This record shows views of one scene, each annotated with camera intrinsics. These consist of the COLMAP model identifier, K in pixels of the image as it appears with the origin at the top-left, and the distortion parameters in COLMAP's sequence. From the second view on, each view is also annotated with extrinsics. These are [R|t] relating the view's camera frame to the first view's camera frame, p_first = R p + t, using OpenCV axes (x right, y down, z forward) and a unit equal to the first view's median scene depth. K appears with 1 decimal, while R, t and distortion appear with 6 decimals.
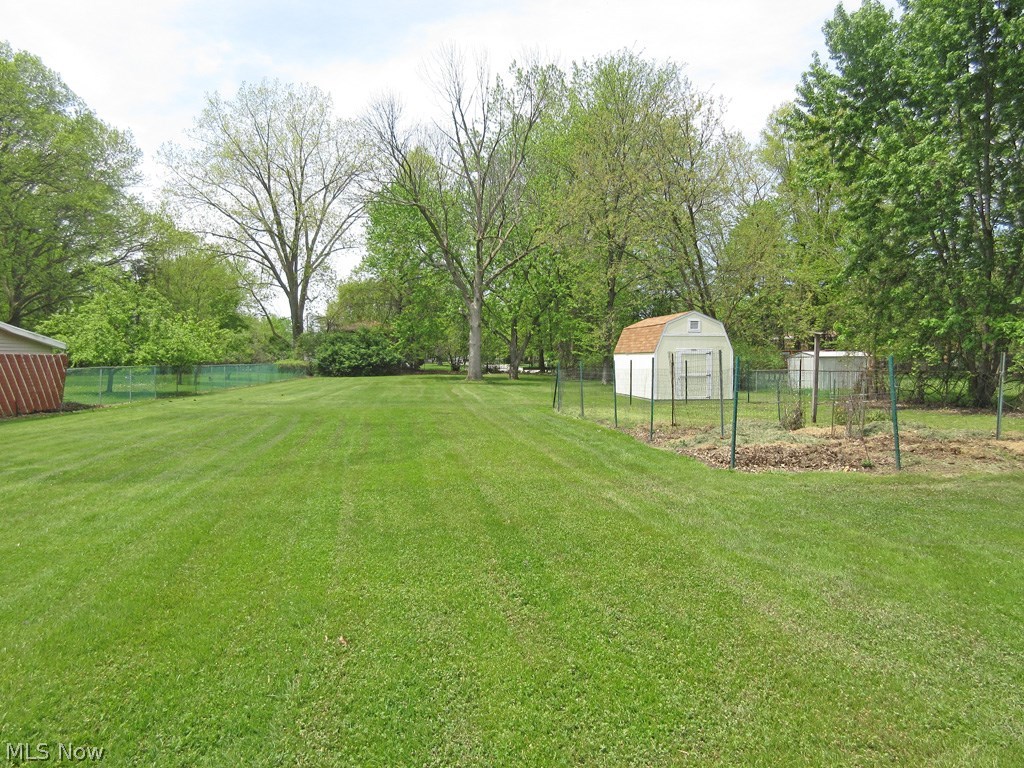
lens RADIAL K [[761.4, 0, 510.3], [0, 761.4, 383.8], [0, 0, 1]] dist [0.024978, -0.001092]
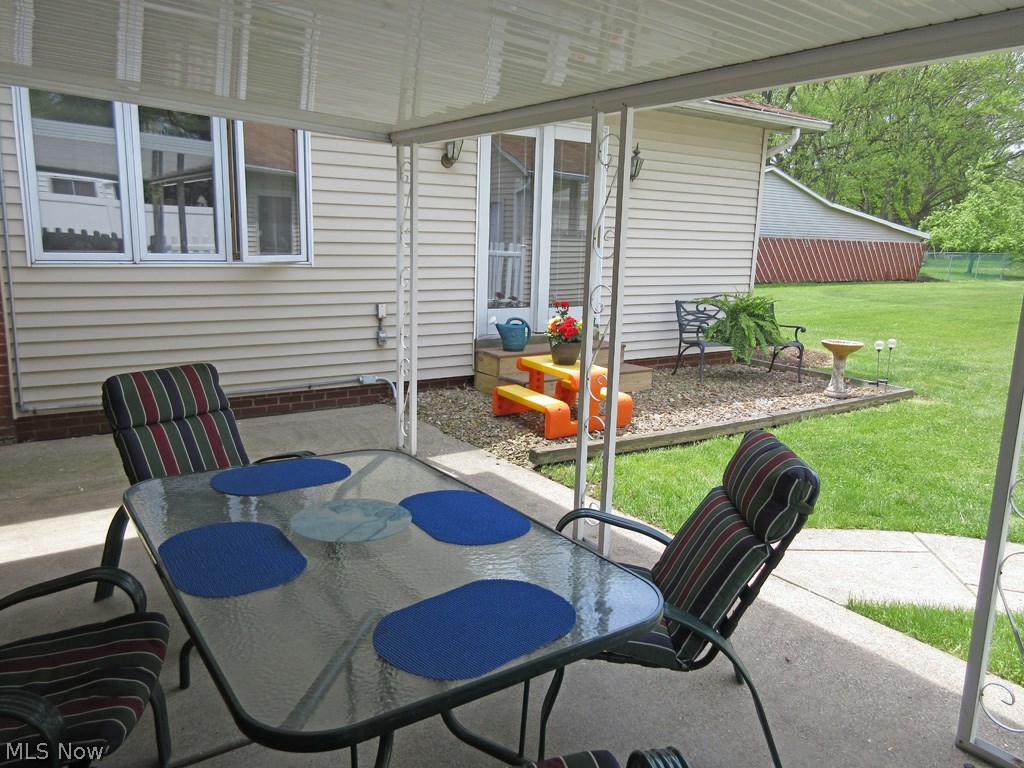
lens RADIAL K [[761.4, 0, 512.5], [0, 761.4, 382.6], [0, 0, 1]] dist [0.024978, -0.001092]
pose [[0.476261, 0.186386, -0.859323, 0.258247], [-0.060327, 0.981900, 0.179538, 0.006409], [0.877232, -0.033666, 0.478885, -0.294368]]
